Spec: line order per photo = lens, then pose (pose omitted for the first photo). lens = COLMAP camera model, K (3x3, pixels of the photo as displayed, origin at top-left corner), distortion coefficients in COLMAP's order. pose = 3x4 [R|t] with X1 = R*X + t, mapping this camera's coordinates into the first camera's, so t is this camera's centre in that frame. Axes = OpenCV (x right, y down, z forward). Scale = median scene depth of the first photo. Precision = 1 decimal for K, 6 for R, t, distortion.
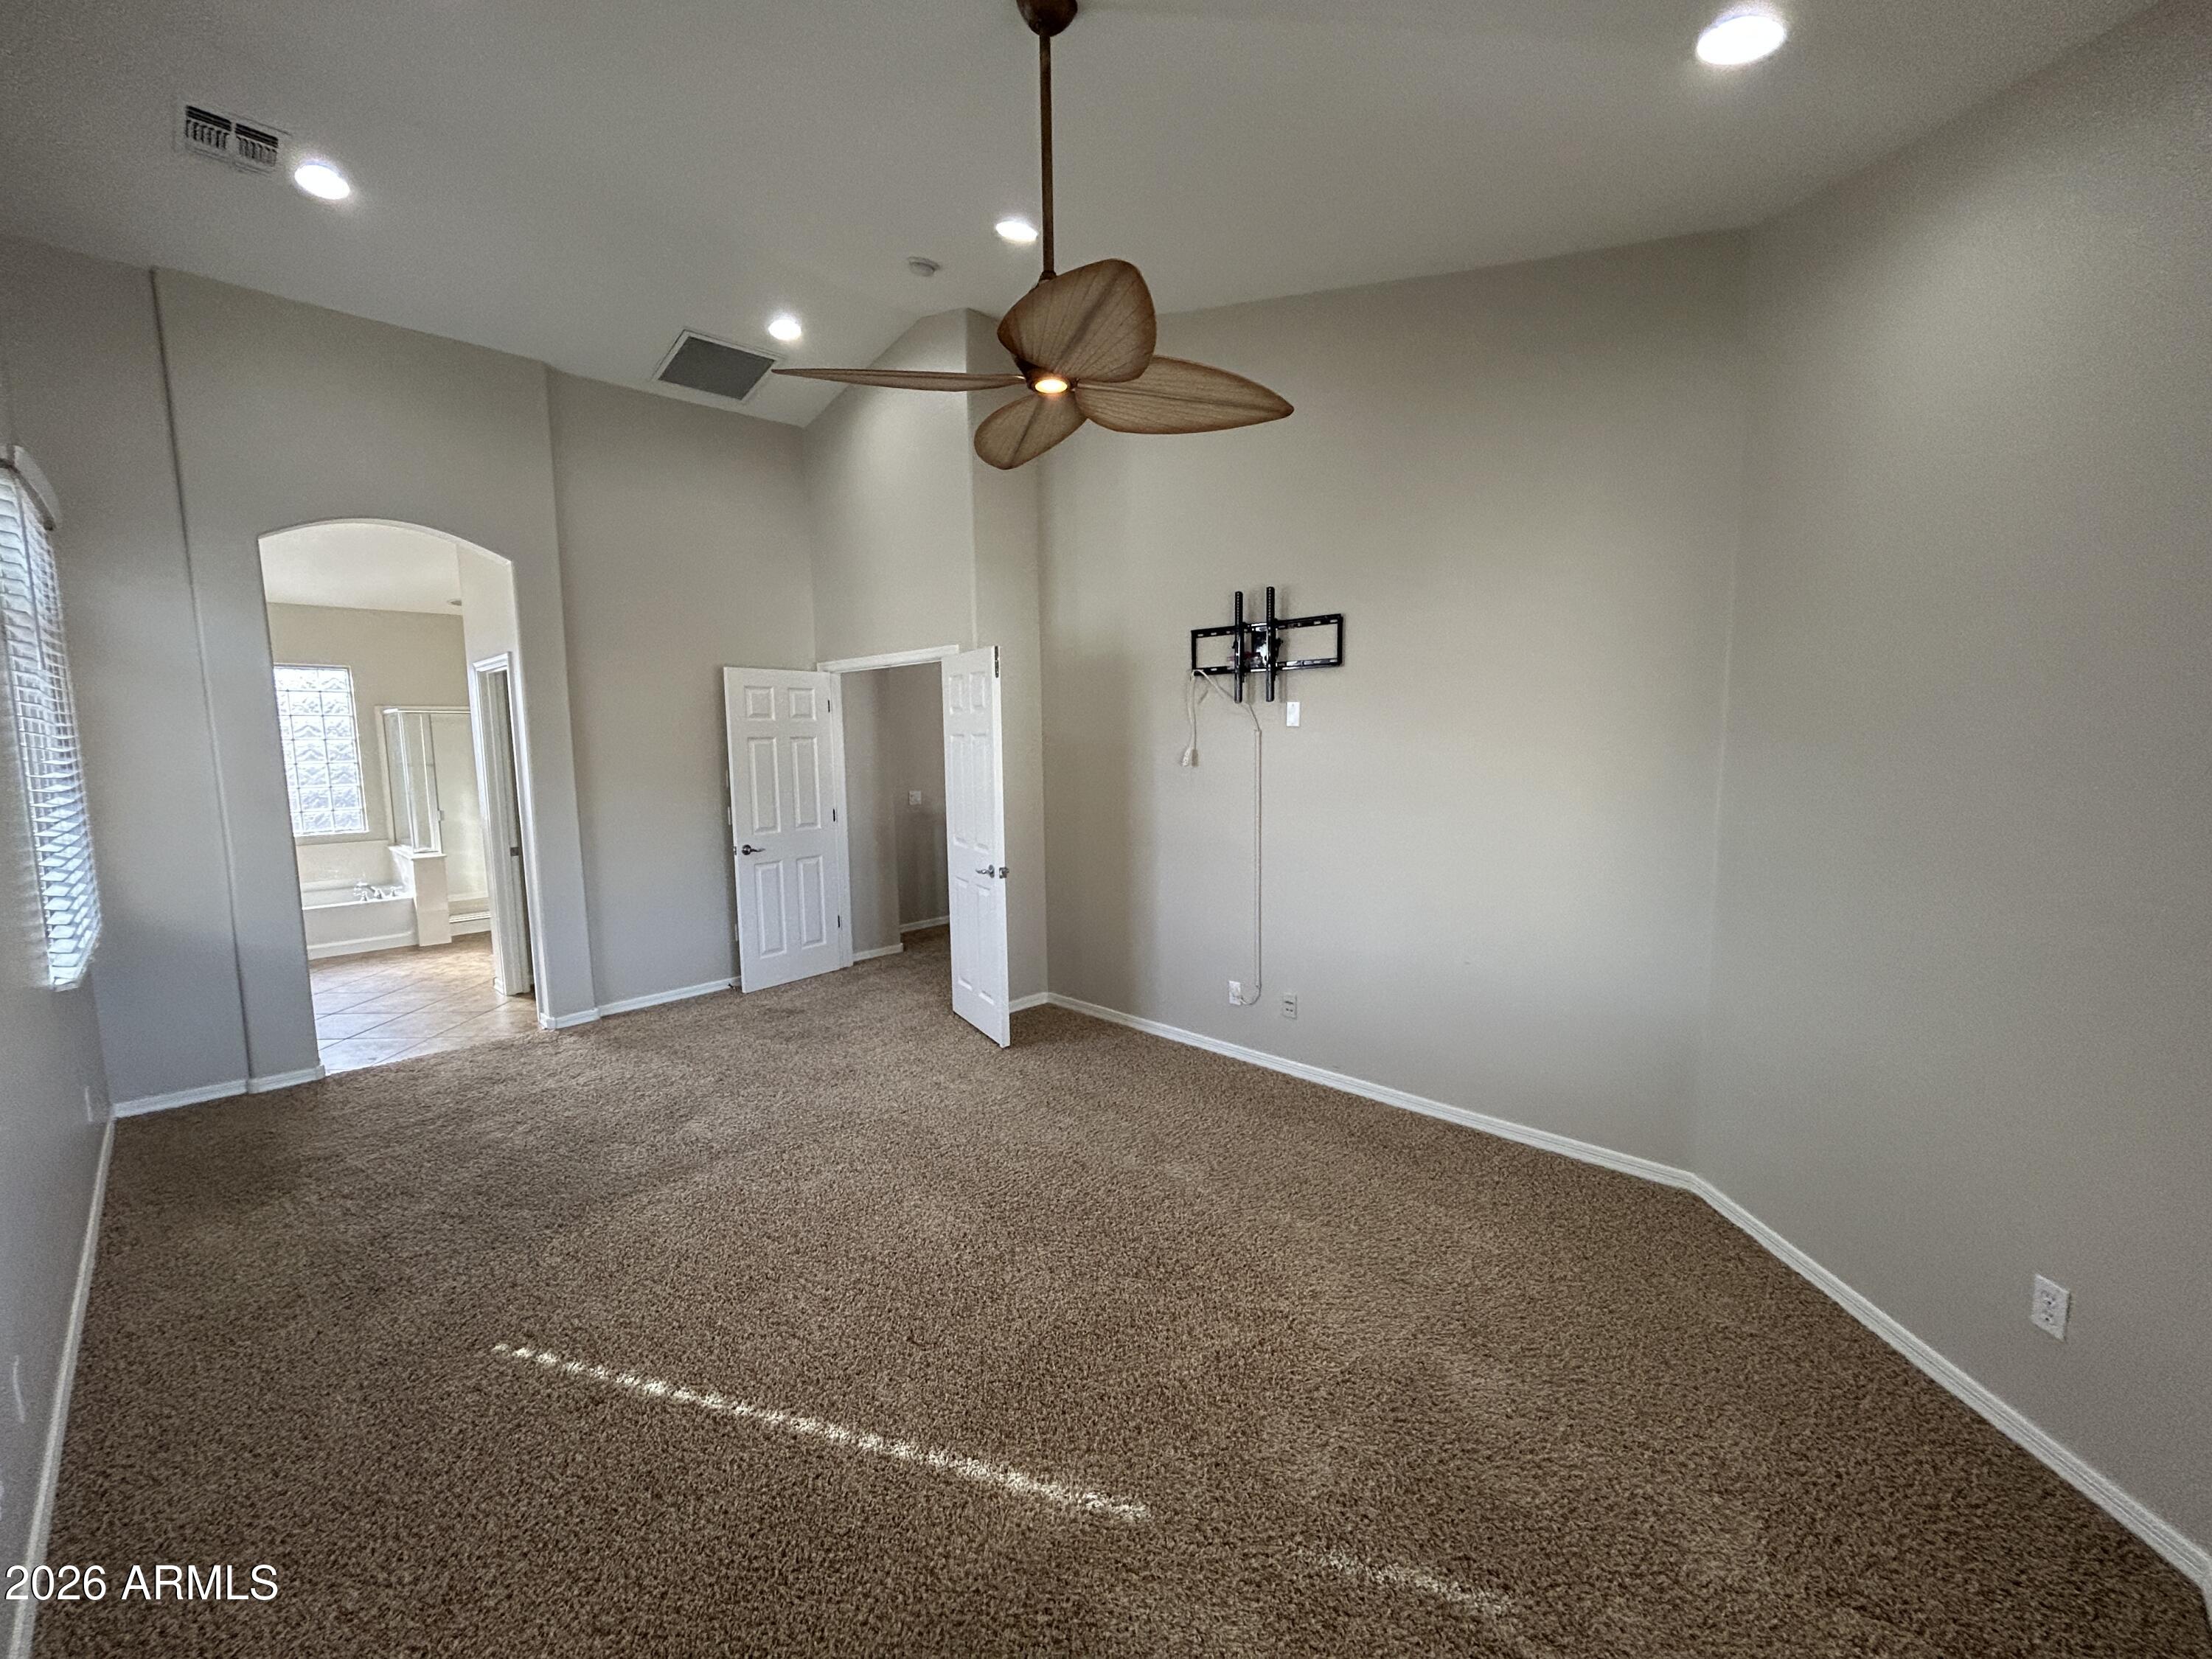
lens RADIAL K [[898.4, 0, 1102.3], [0, 898.4, 832.3], [0, 0, 1]] dist [-0.003707, -0.000118]
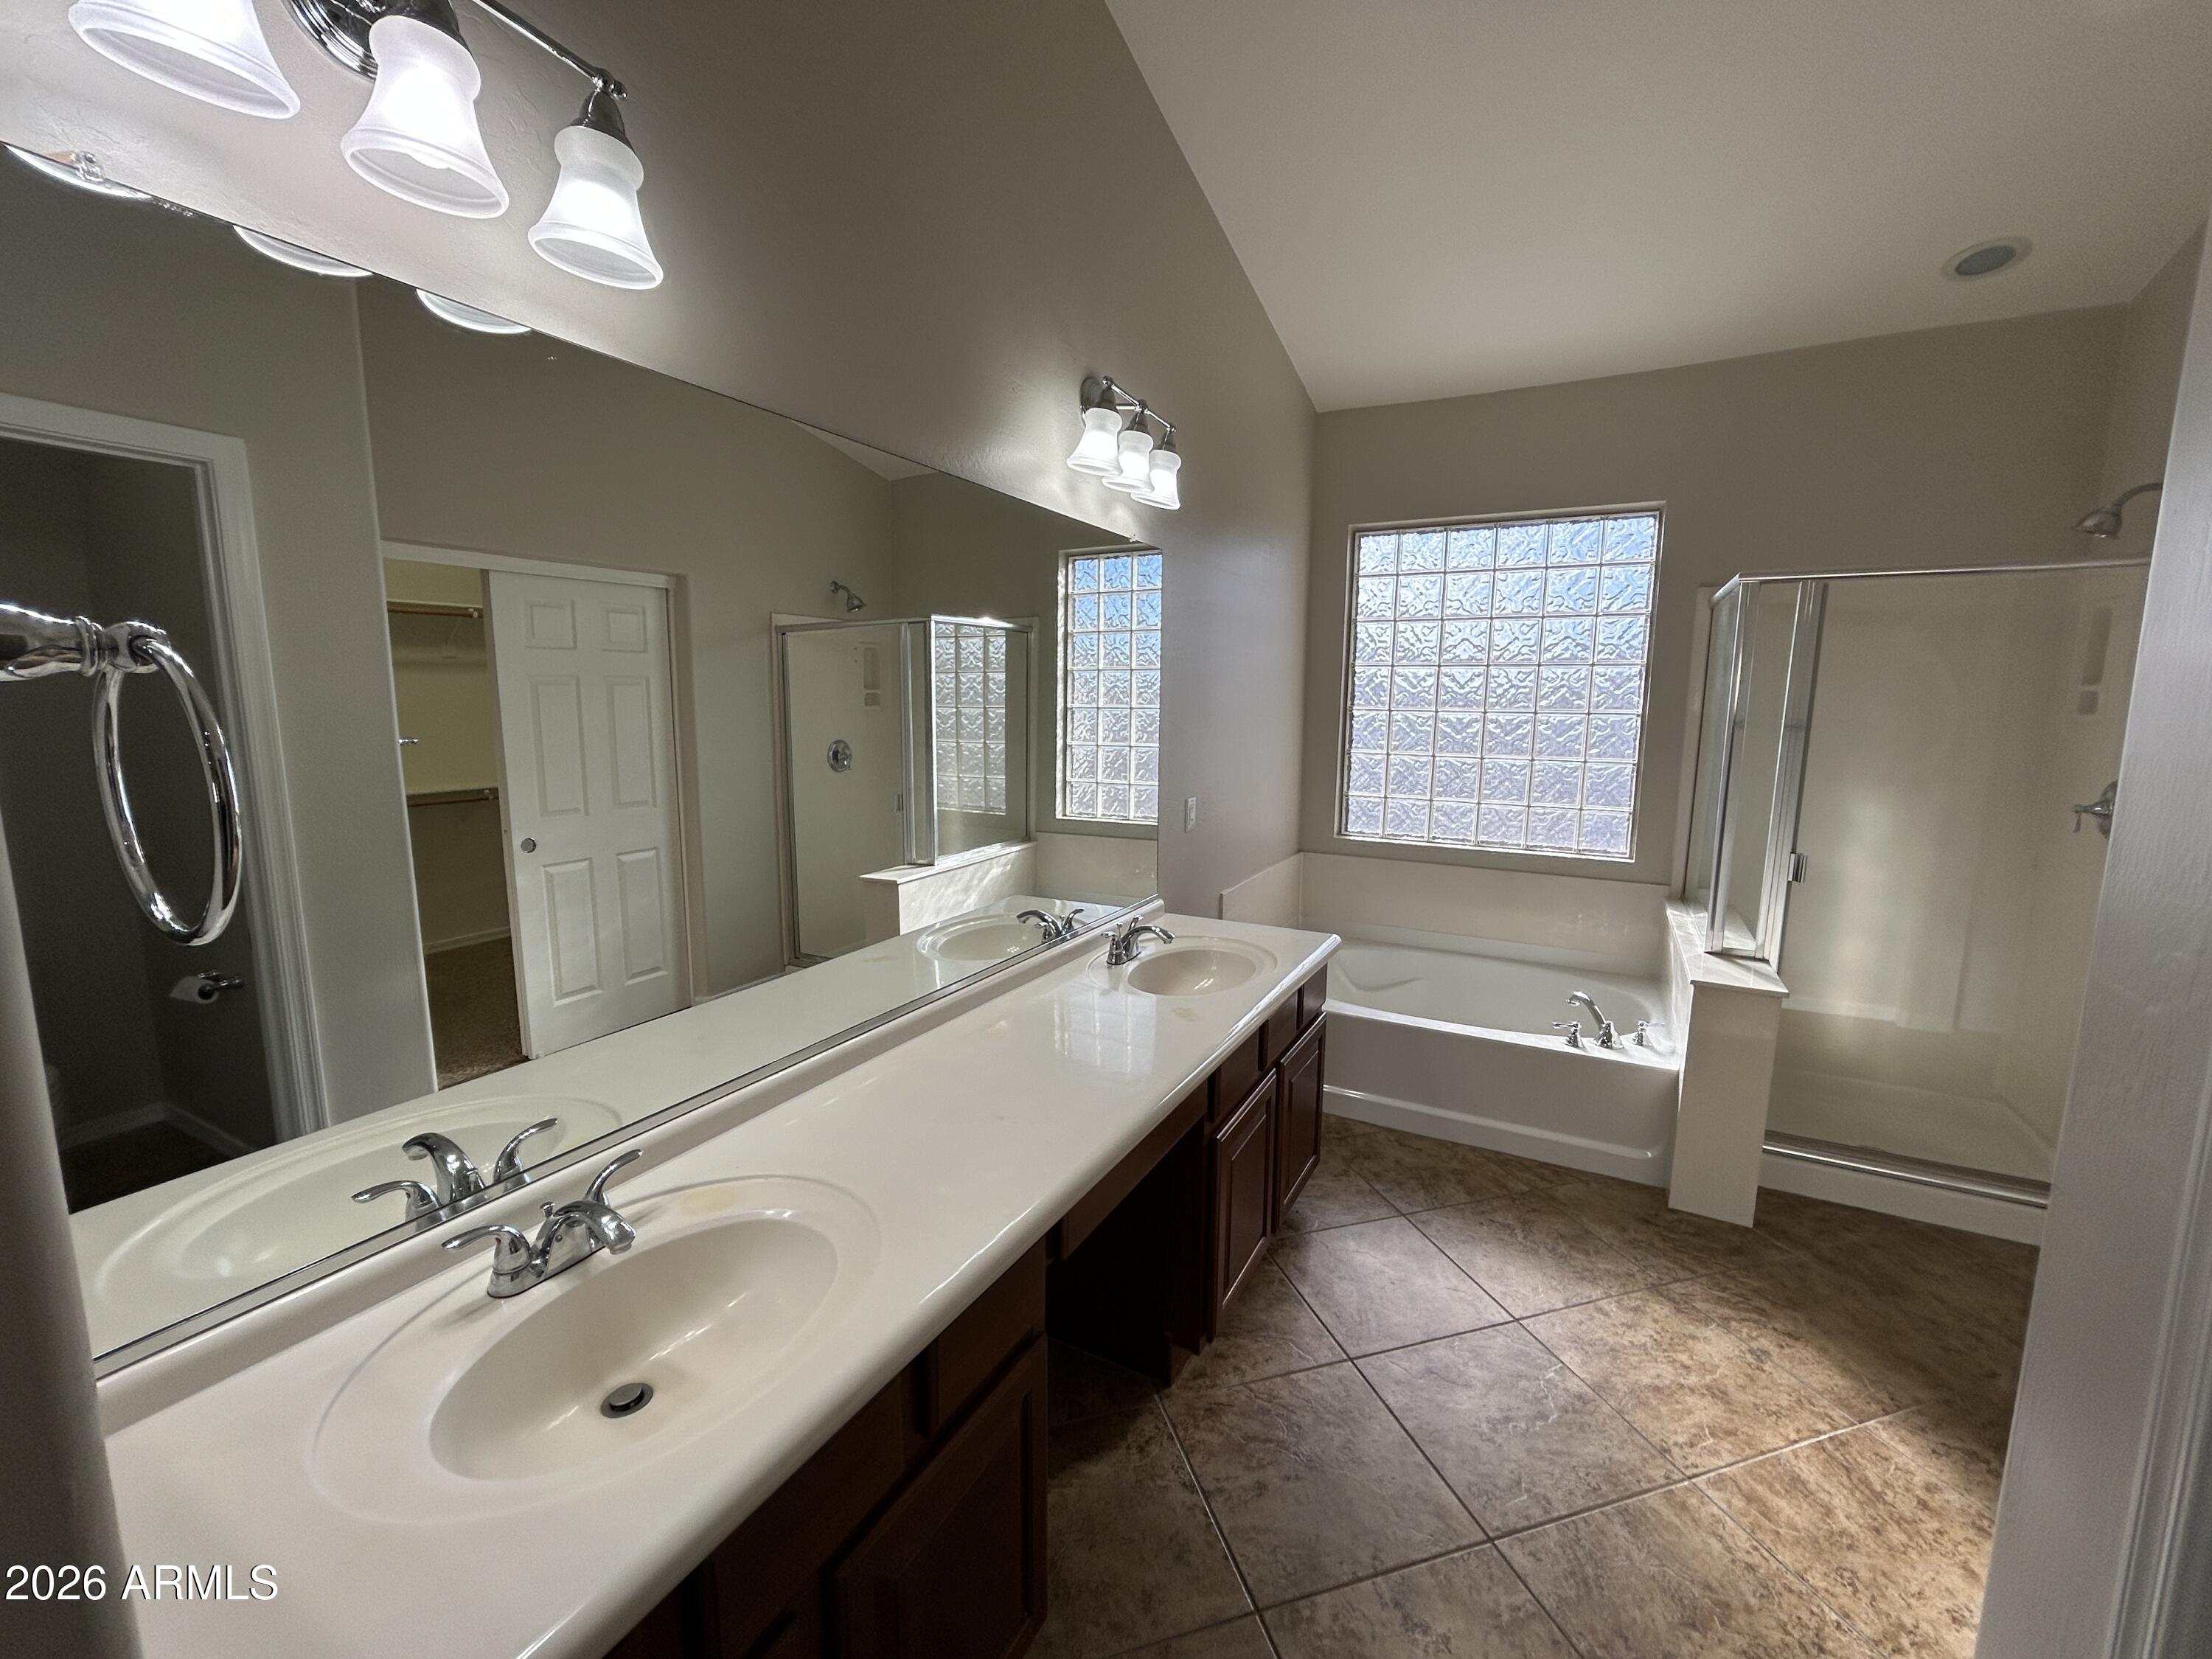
lens RADIAL K [[898.4, 0, 1102.6], [0, 898.4, 826.3], [0, 0, 1]] dist [-0.003707, -0.000118]
pose [[0.264864, 0.145372, -0.953265, -0.452938], [-0.109310, 0.986725, 0.120103, -0.045857], [0.958070, 0.072391, 0.277239, 0.608380]]
